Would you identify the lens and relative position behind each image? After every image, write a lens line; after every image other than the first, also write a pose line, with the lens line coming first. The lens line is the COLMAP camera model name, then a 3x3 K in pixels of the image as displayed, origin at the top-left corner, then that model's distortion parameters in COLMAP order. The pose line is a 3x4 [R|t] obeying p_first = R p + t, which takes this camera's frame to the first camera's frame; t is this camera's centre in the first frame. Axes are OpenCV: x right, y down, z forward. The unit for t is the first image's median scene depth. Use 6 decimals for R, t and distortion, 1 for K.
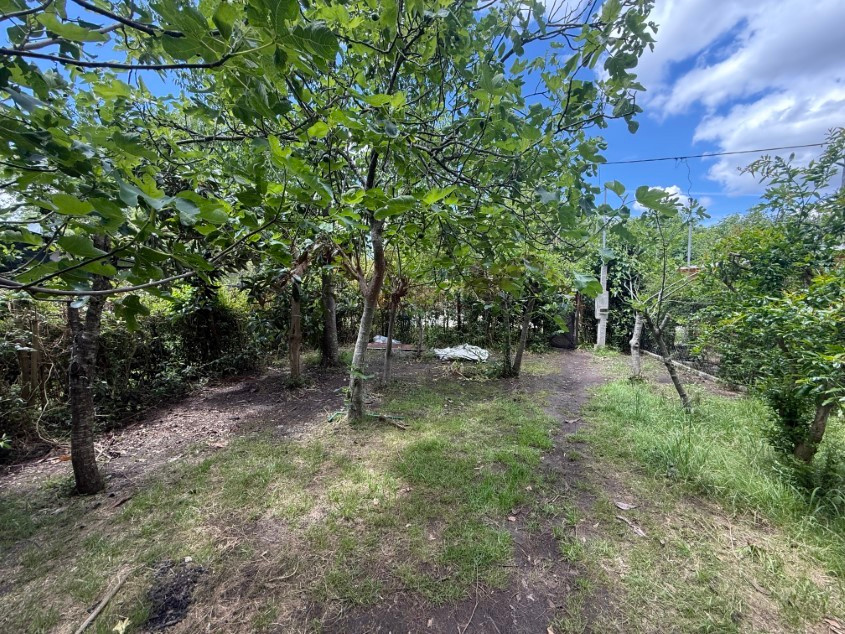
lens RADIAL K [[340.2, 0, 416.5], [0, 340.2, 315.5], [0, 0, 1]] dist [0.002283, -0.000507]
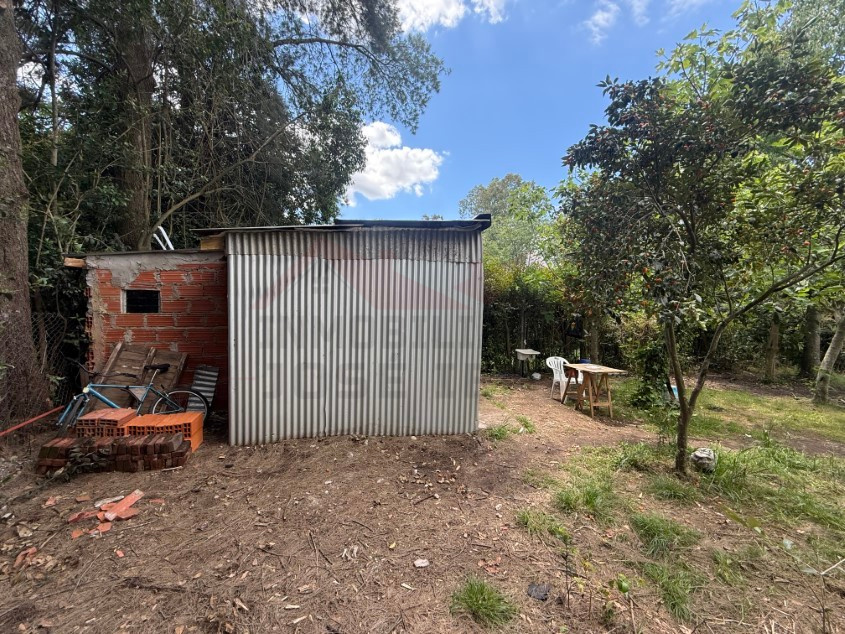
lens RADIAL K [[340.2, 0, 420.7], [0, 340.2, 318.4], [0, 0, 1]] dist [0.002283, -0.000507]
pose [[0.404072, 0.054476, -0.913104, 0.342350], [-0.095043, 0.995322, 0.017322, 0.050295], [0.909776, 0.079785, 0.407360, -0.923749]]
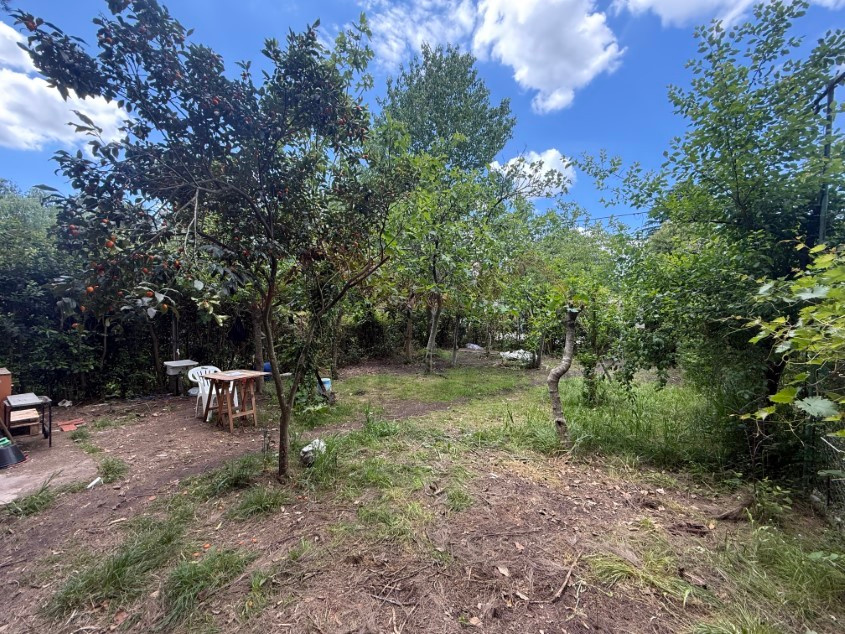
lens RADIAL K [[340.2, 0, 423.4], [0, 340.2, 320.5], [0, 0, 1]] dist [0.002283, -0.000507]
pose [[0.926999, 0.019389, -0.374562, 0.417342], [-0.036538, 0.998581, -0.038738, 0.040746], [0.373280, 0.049596, 0.926392, -0.713249]]
